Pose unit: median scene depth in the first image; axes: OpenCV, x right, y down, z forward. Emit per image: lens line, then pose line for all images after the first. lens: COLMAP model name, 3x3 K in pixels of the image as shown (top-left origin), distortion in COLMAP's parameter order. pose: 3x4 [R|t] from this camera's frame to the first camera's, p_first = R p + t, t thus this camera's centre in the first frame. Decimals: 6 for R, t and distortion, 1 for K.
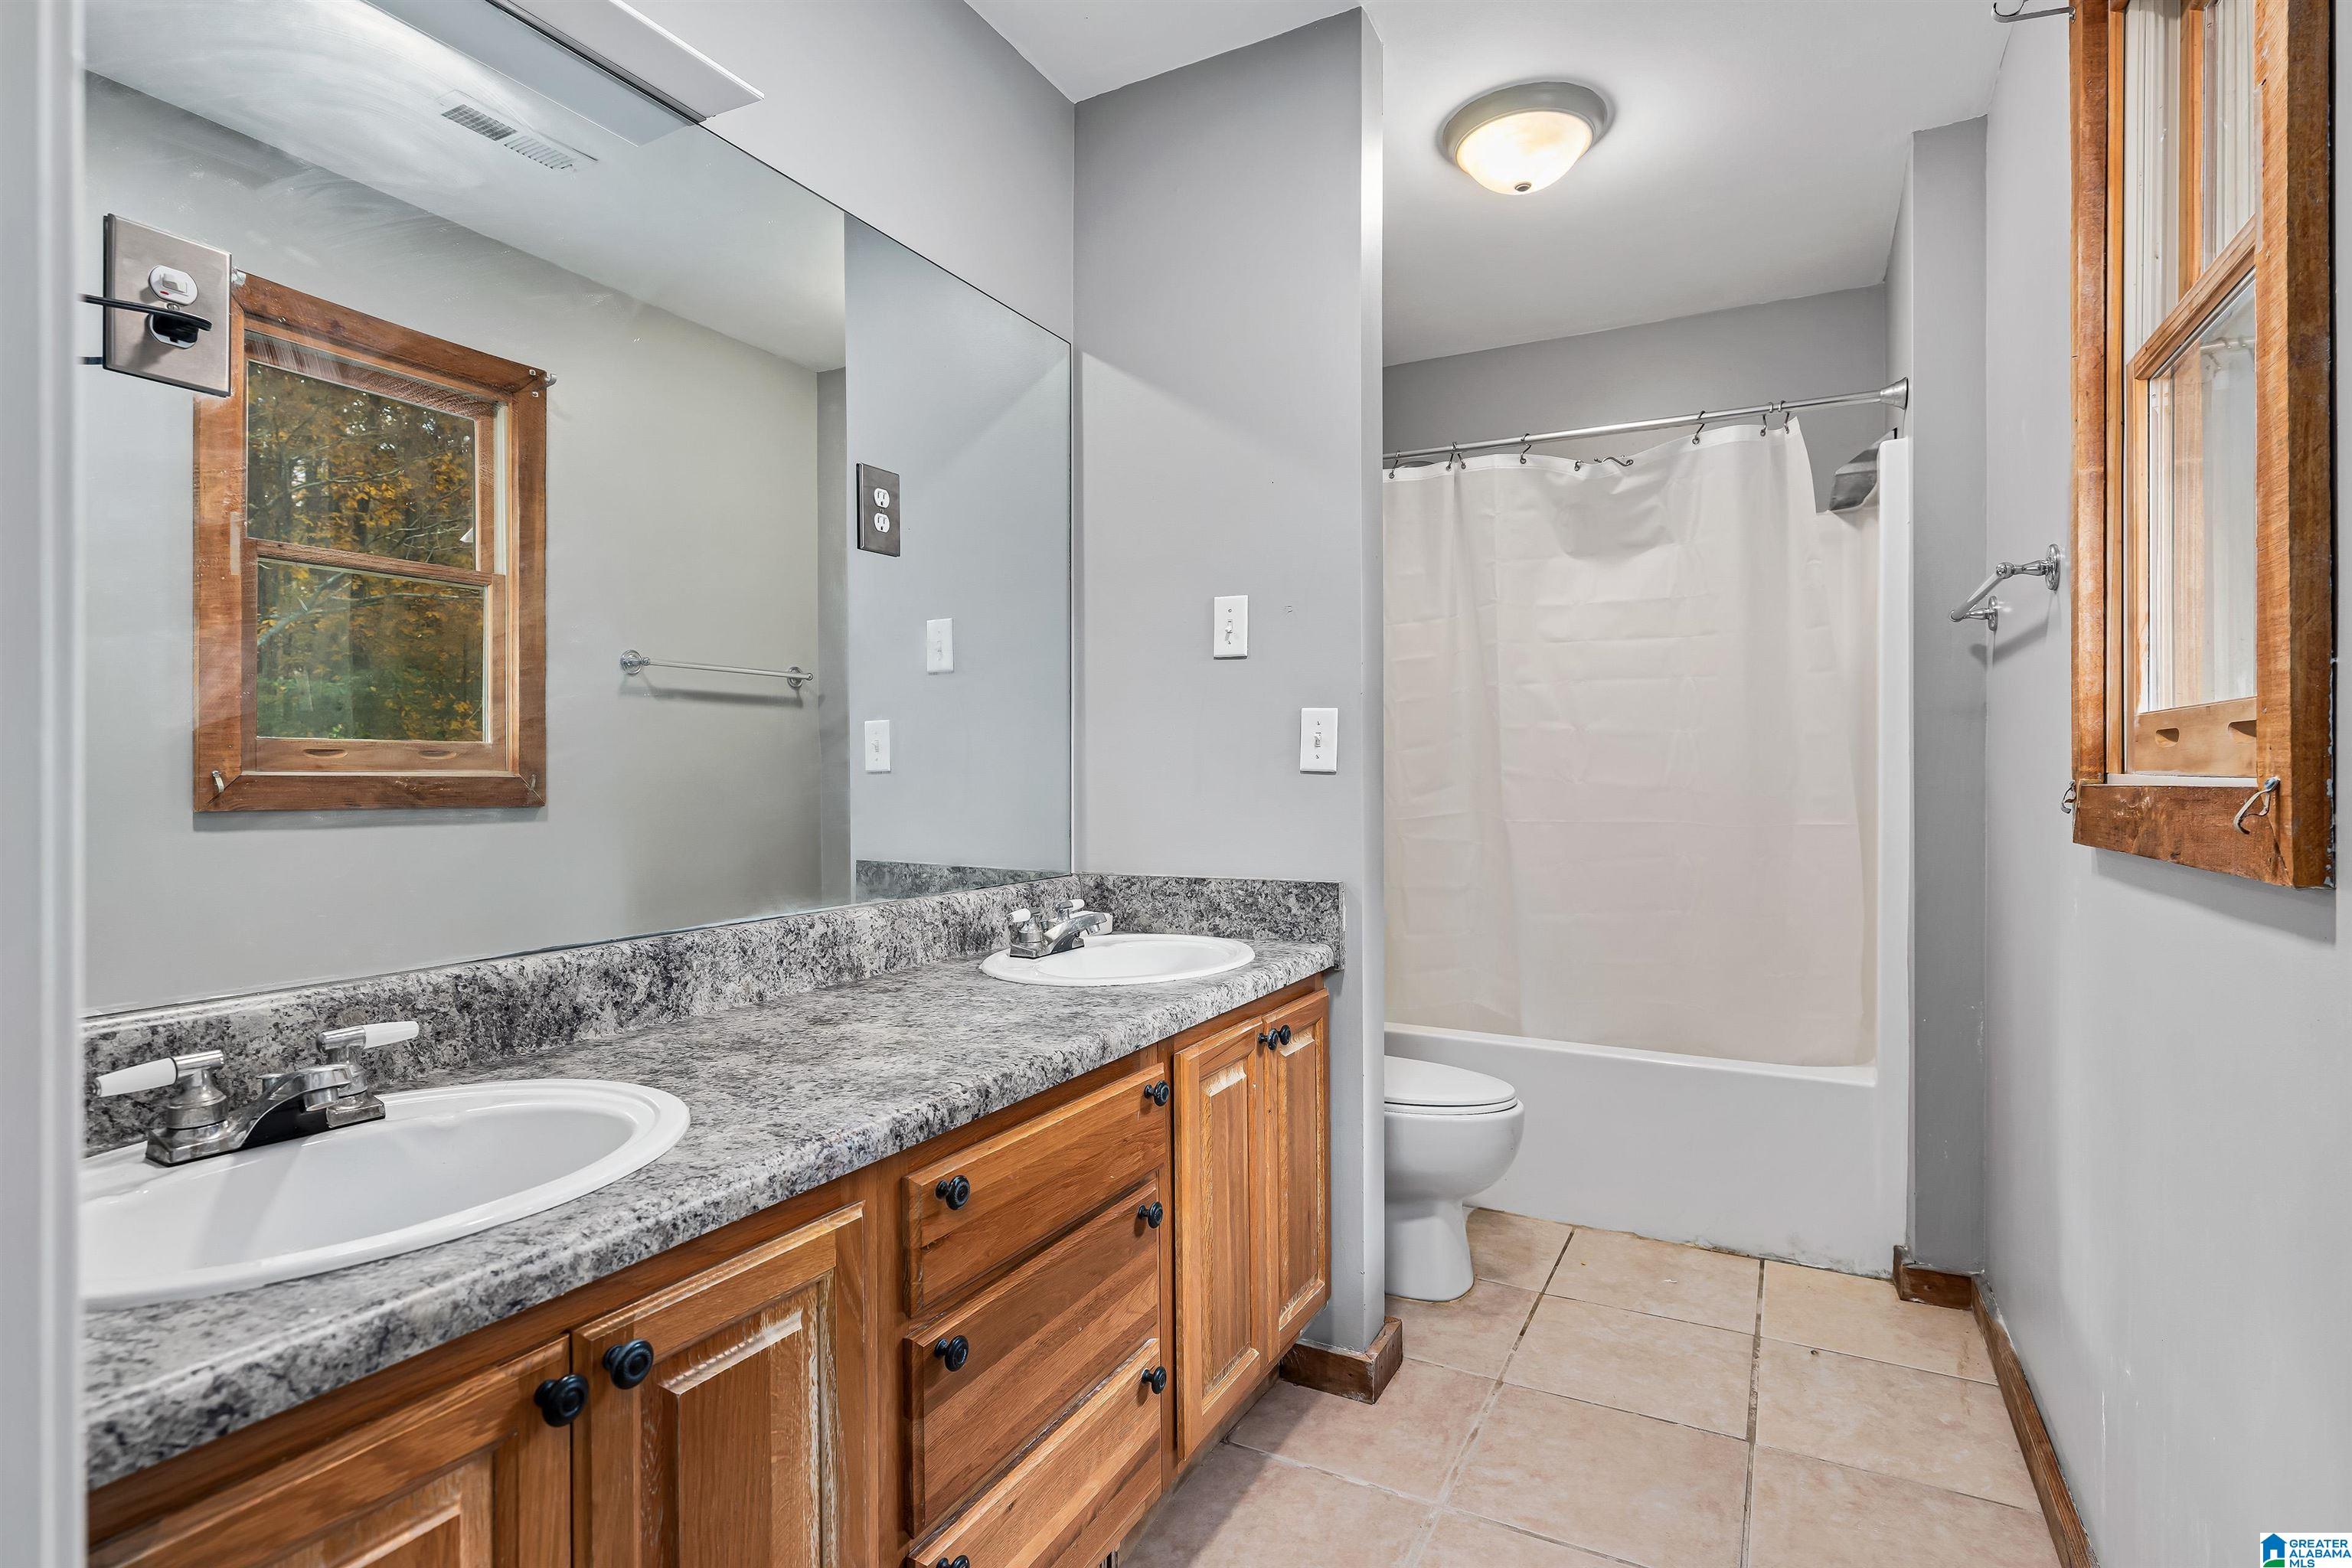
lens RADIAL K [[1192.9, 0, 1166.6], [0, 1192.9, 775.2], [0, 0, 1]] dist [0.005124, 0.000059]
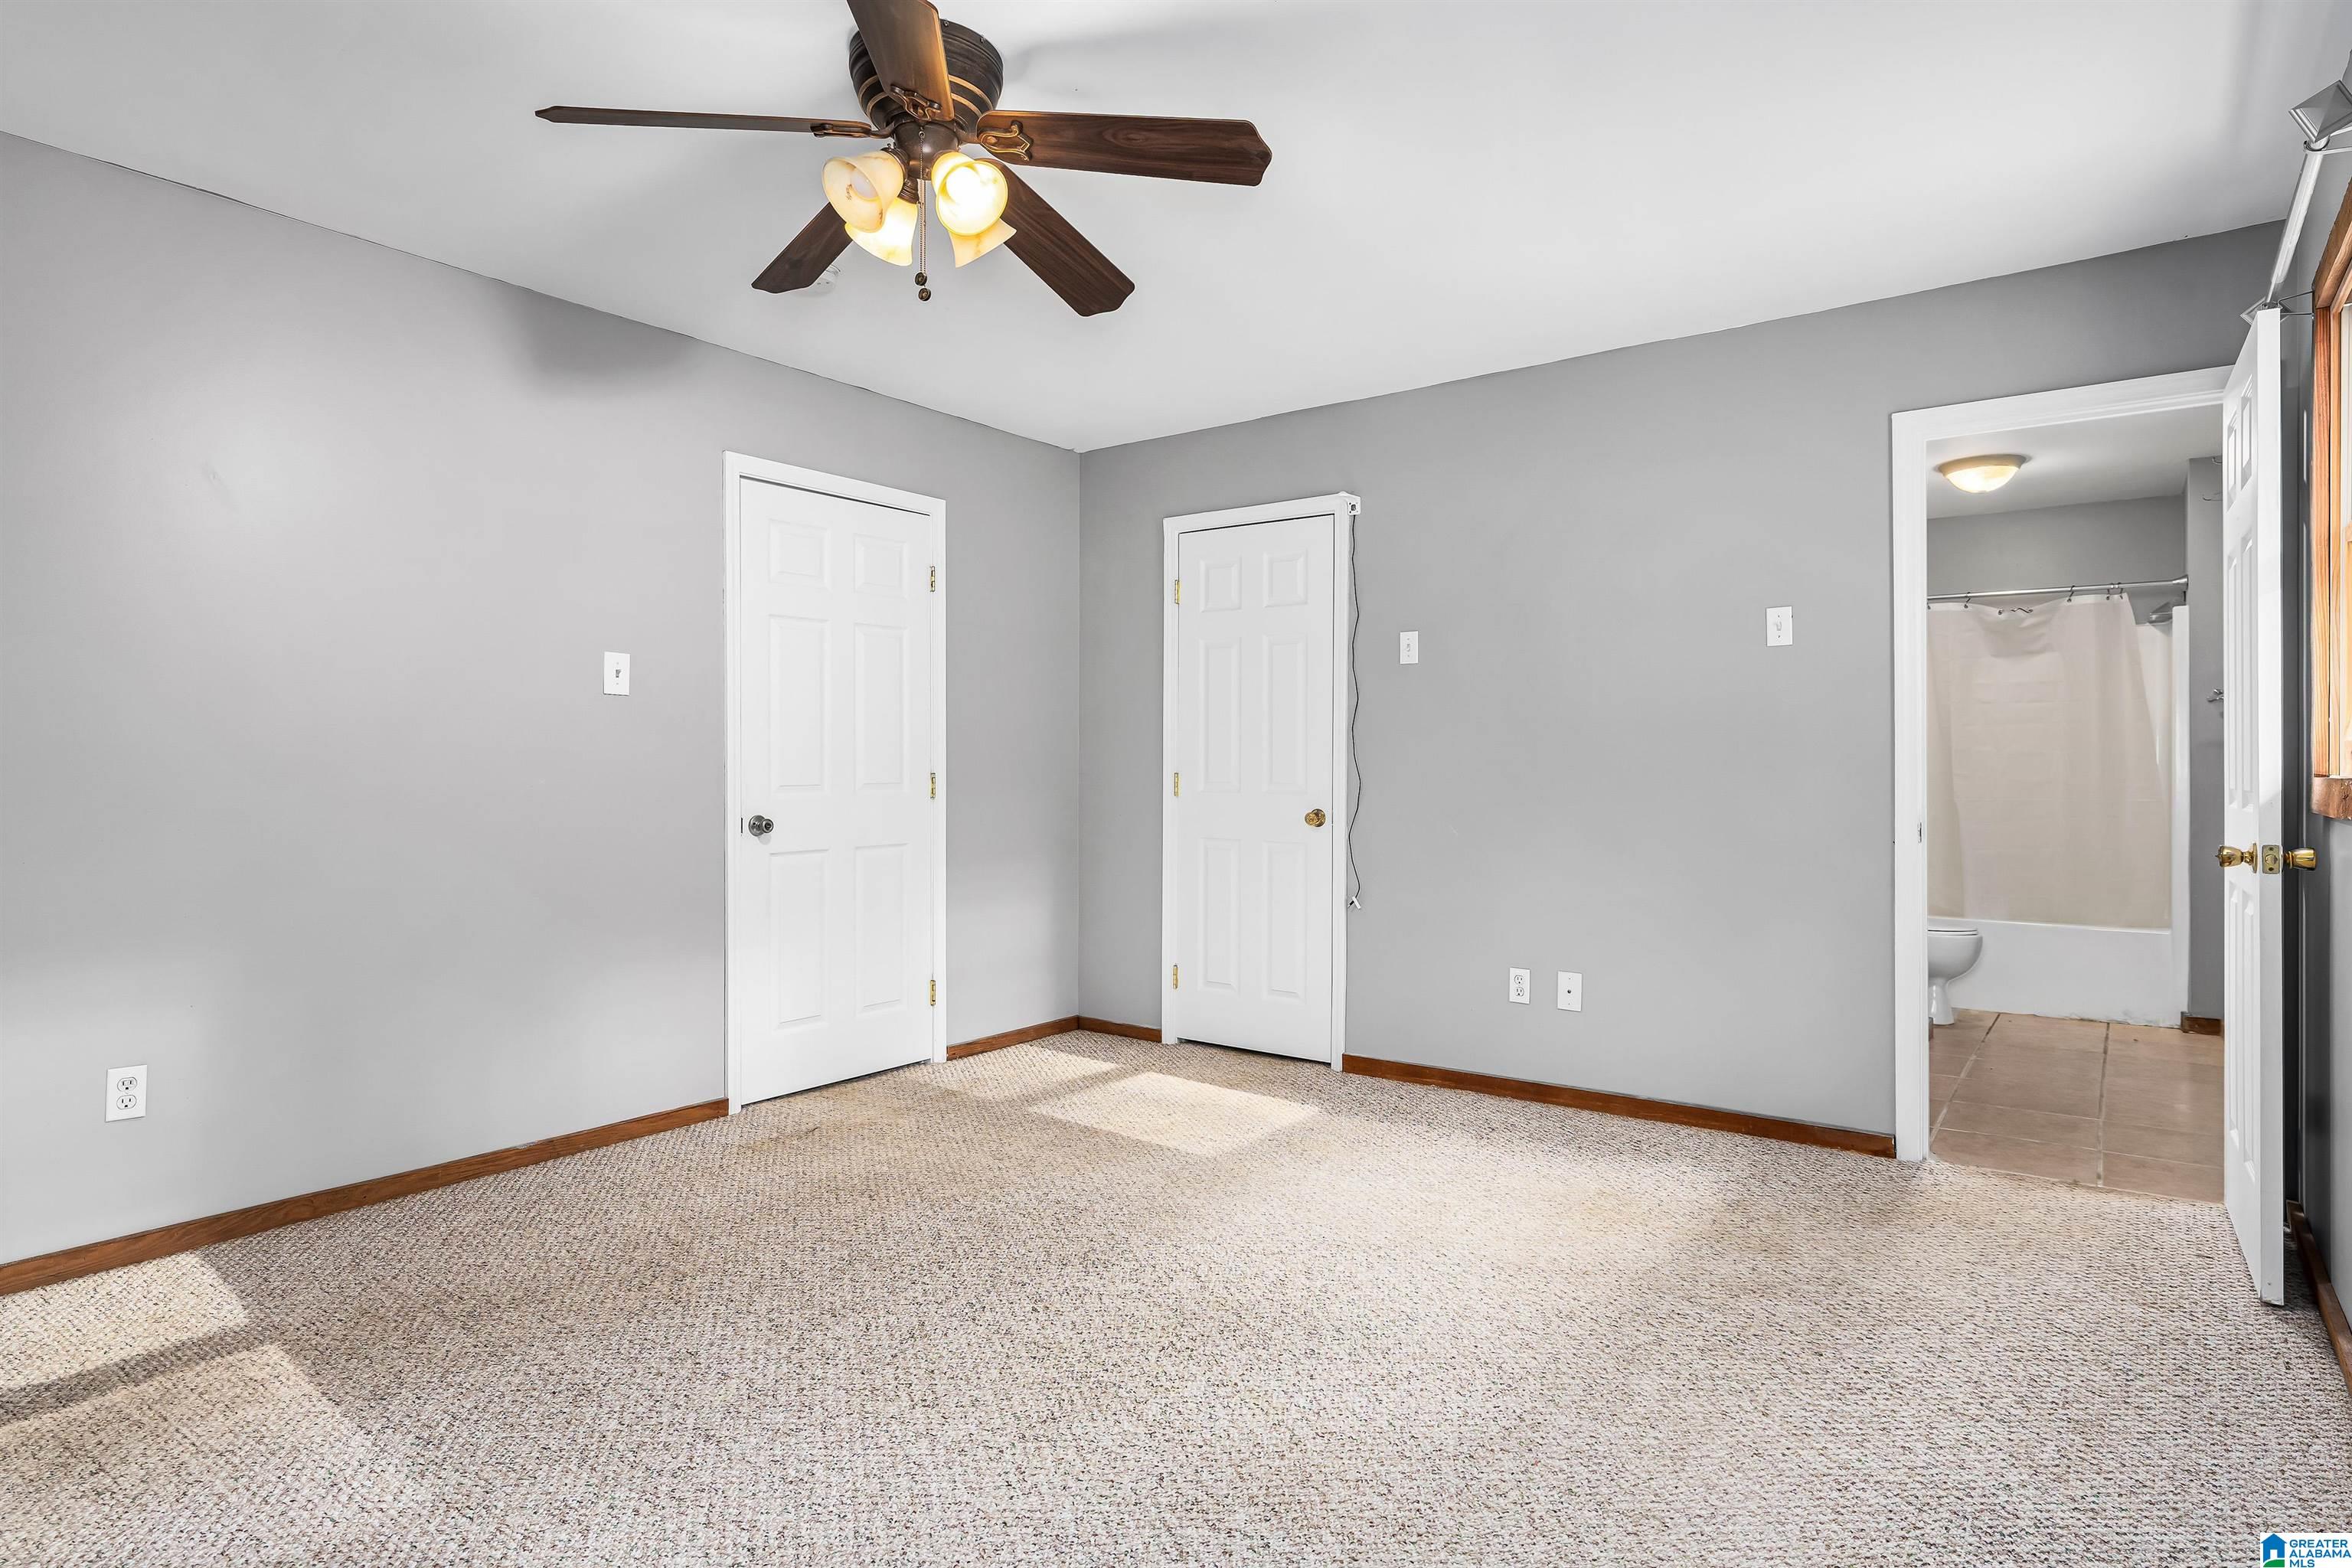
lens RADIAL K [[1304.1, 0, 1183.8], [0, 1304.1, 770.0], [0, 0, 1]] dist [0.003416, -0.000175]
pose [[0.989659, 0.000141, -0.143438, -0.669437], [-0.001196, 0.999973, -0.007269, 0.008795], [0.143433, 0.007365, 0.989633, -1.290376]]
